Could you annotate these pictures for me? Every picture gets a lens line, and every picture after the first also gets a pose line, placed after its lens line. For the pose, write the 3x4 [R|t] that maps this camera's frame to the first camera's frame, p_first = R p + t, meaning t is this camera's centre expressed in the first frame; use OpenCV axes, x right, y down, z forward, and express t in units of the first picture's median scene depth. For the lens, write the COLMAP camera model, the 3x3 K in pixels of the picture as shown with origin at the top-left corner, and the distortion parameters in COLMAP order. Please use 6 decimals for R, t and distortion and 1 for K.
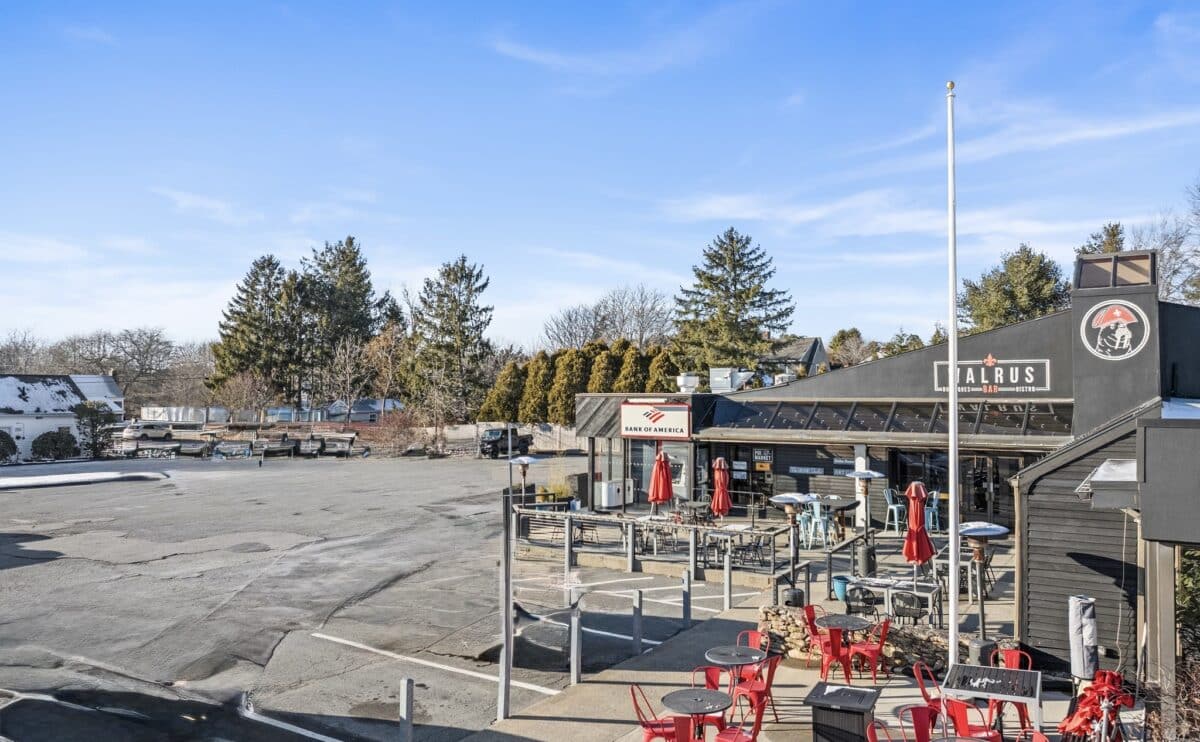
lens RADIAL K [[844.9, 0, 604.9], [0, 844.9, 355.0], [0, 0, 1]] dist [-0.025815, -0.021971]
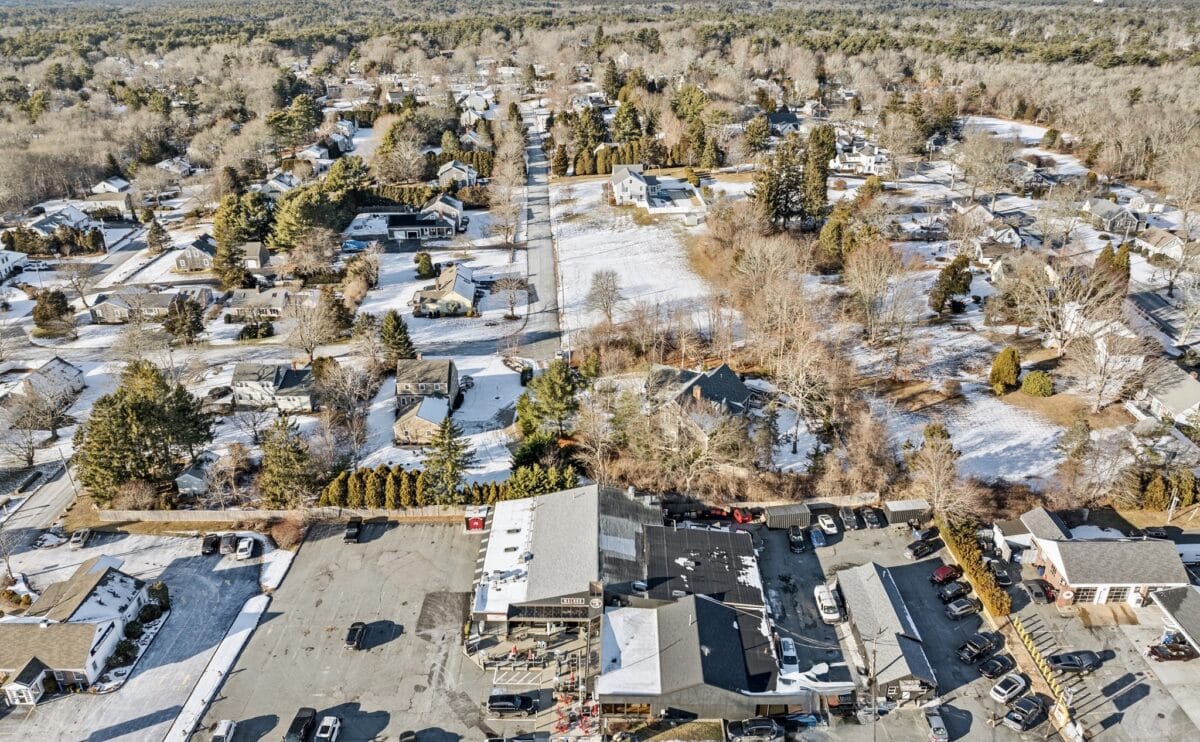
lens RADIAL K [[844.9, 0, 602.1], [0, 844.9, 366.6], [0, 0, 1]] dist [-0.025815, -0.021971]
pose [[0.845908, -0.229160, 0.481586, -0.542394], [-0.017140, 0.890834, 0.454005, -1.299751], [-0.533053, -0.392301, 0.749637, -0.833933]]
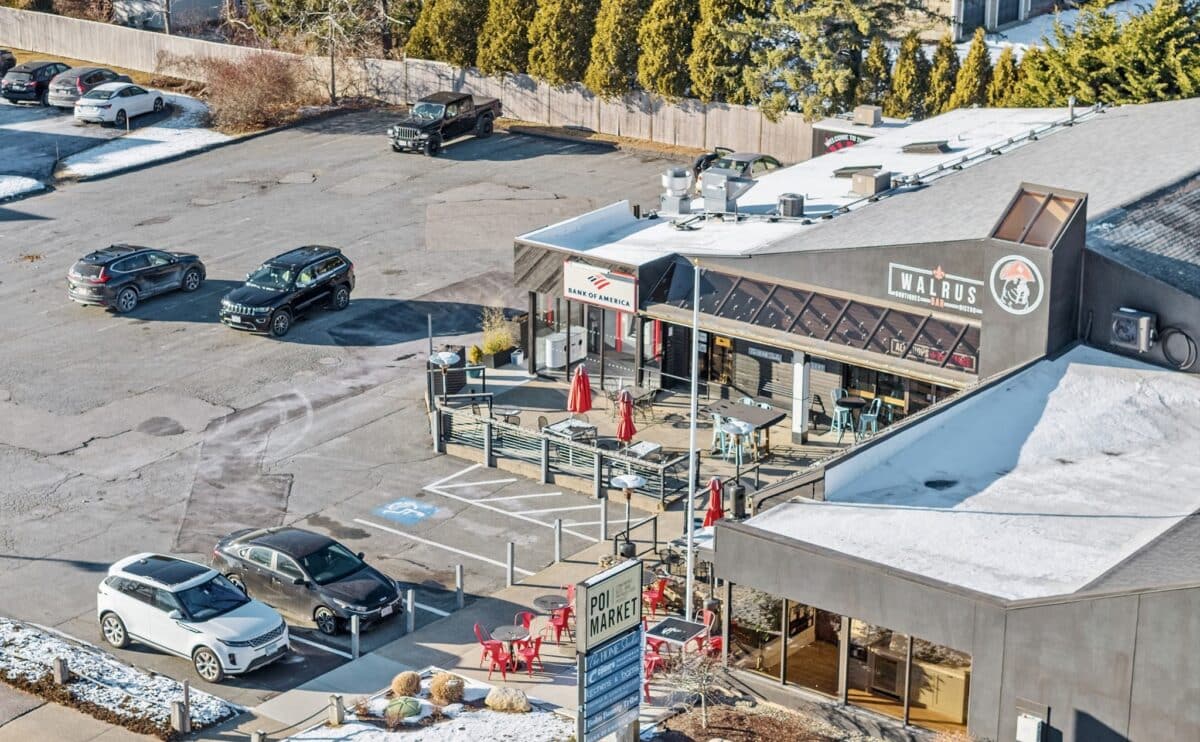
lens RADIAL K [[2413.2, 0, 595.4], [0, 2413.2, 368.4], [0, 0, 1]] dist [-0.068617, 0.000000]
pose [[0.996767, 0.028472, -0.075139, 0.111785], [0.000148, 0.934463, 0.356059, -0.334095], [0.080352, -0.354919, 0.931438, -0.614309]]
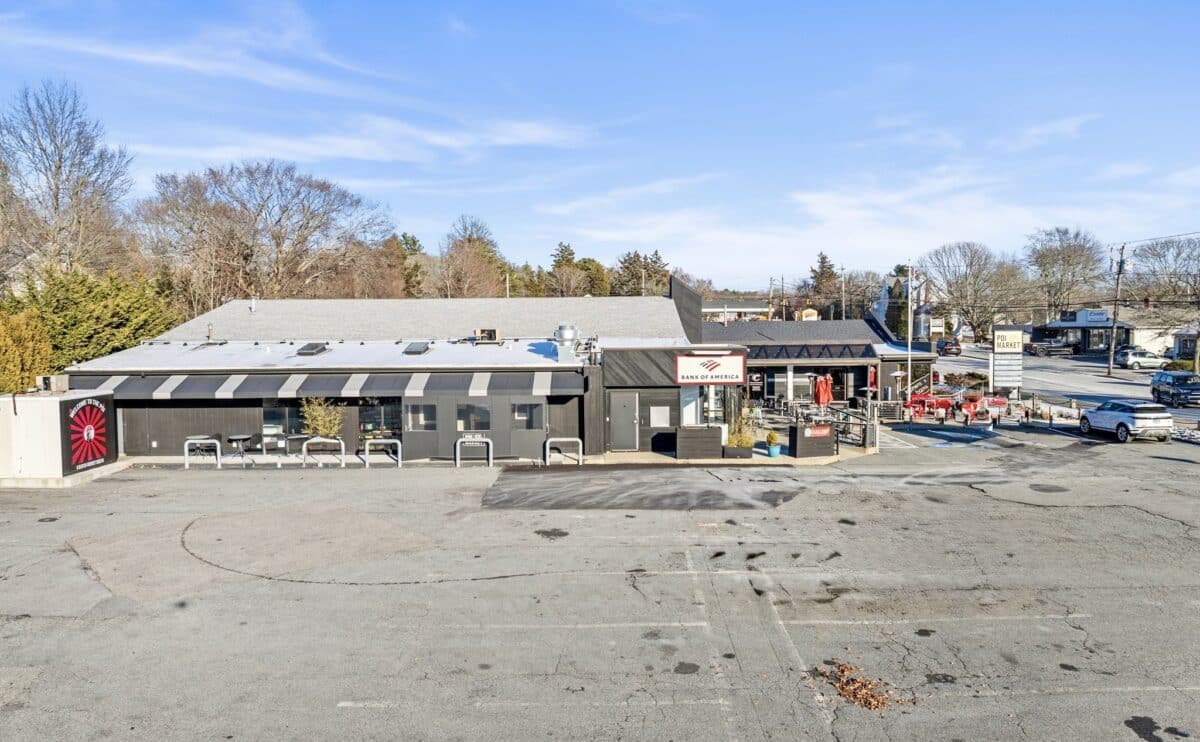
lens RADIAL K [[844.9, 0, 603.0], [0, 844.9, 367.9], [0, 0, 1]] dist [-0.025815, -0.021971]
pose [[-0.539327, -0.037868, 0.841244, -0.422158], [-0.030300, 0.999214, 0.025553, 0.025563], [-0.841551, -0.011708, -0.540051, 0.860044]]
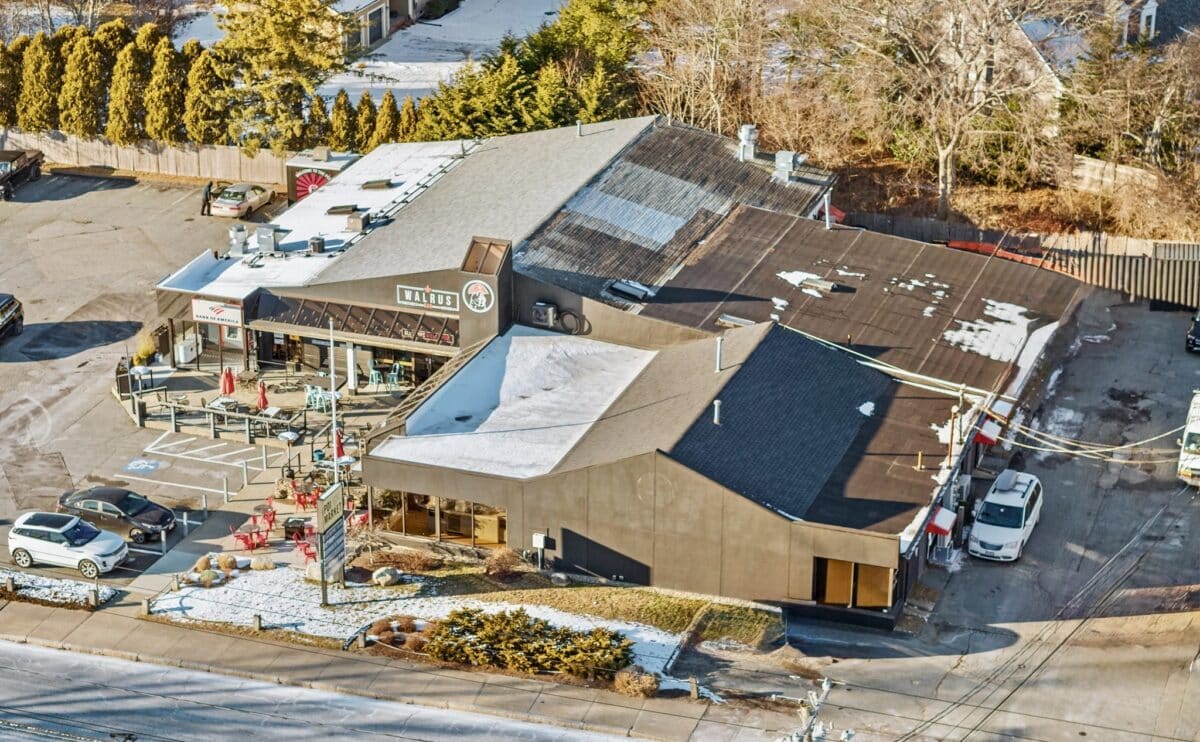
lens RADIAL K [[2413.2, 0, 600.8], [0, 2413.2, 377.7], [0, 0, 1]] dist [-0.068617, 0.000000]
pose [[0.970806, -0.088469, 0.222957, -0.104617], [-0.013754, 0.907438, 0.419960, -0.705145], [-0.239473, -0.410766, 0.879729, -1.269601]]
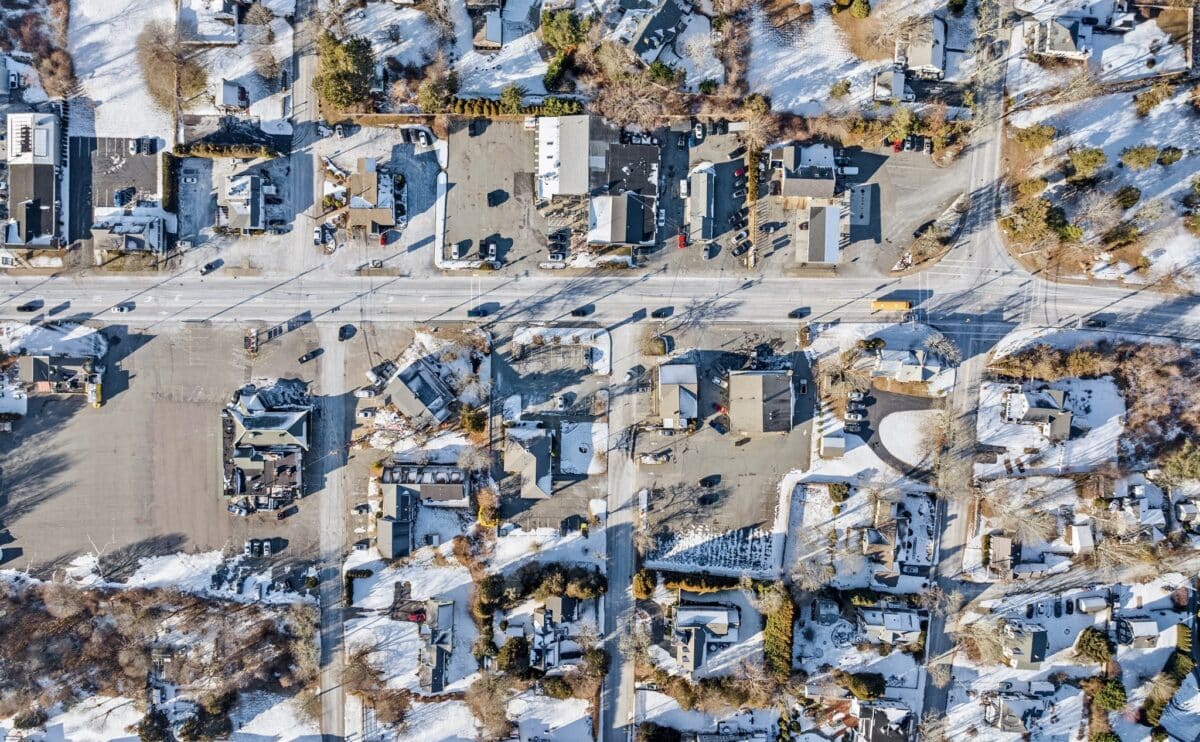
lens RADIAL K [[844.9, 0, 606.2], [0, 844.9, 374.5], [0, 0, 1]] dist [-0.025815, -0.021971]
pose [[0.853920, -0.520355, -0.007209, -0.165224], [-0.034303, -0.070104, 0.996950, -4.638746], [-0.519273, -0.851068, -0.077713, -0.161546]]
